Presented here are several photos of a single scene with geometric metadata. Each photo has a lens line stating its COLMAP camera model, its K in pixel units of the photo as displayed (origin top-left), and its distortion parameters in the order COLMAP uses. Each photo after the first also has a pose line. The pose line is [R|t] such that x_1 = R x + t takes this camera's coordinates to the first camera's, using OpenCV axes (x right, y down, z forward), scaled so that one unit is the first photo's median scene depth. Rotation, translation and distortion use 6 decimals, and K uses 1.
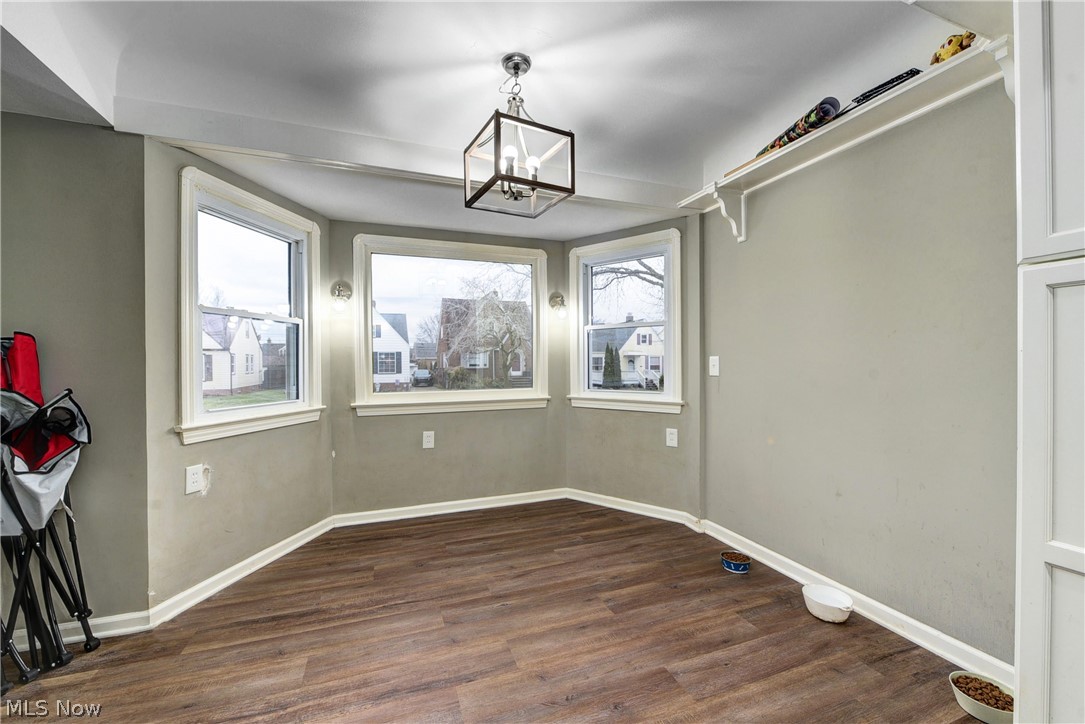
lens RADIAL K [[436.2, 0, 547.9], [0, 436.2, 360.5], [0, 0, 1]] dist [0.003791, -0.002448]
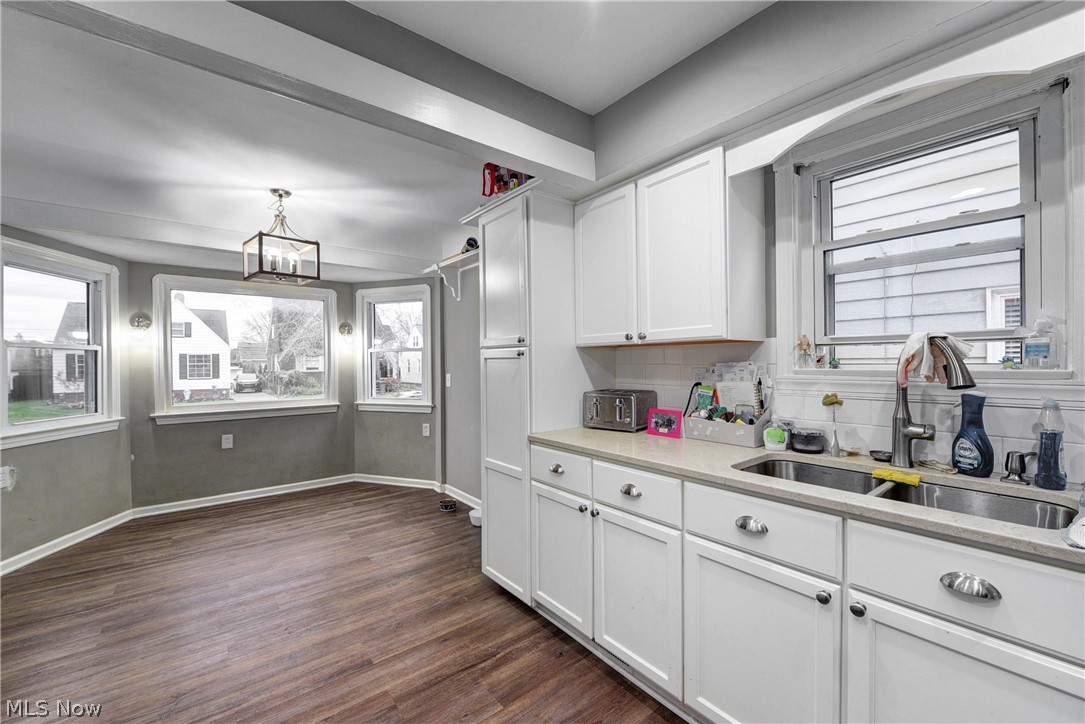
lens RADIAL K [[436.2, 0, 543.4], [0, 436.2, 362.5], [0, 0, 1]] dist [0.003791, -0.002448]
pose [[0.952273, -0.000542, 0.305248, 0.230462], [0.000019, 0.999999, 0.001716, -0.050665], [-0.305249, -0.001628, 0.952271, -0.517009]]
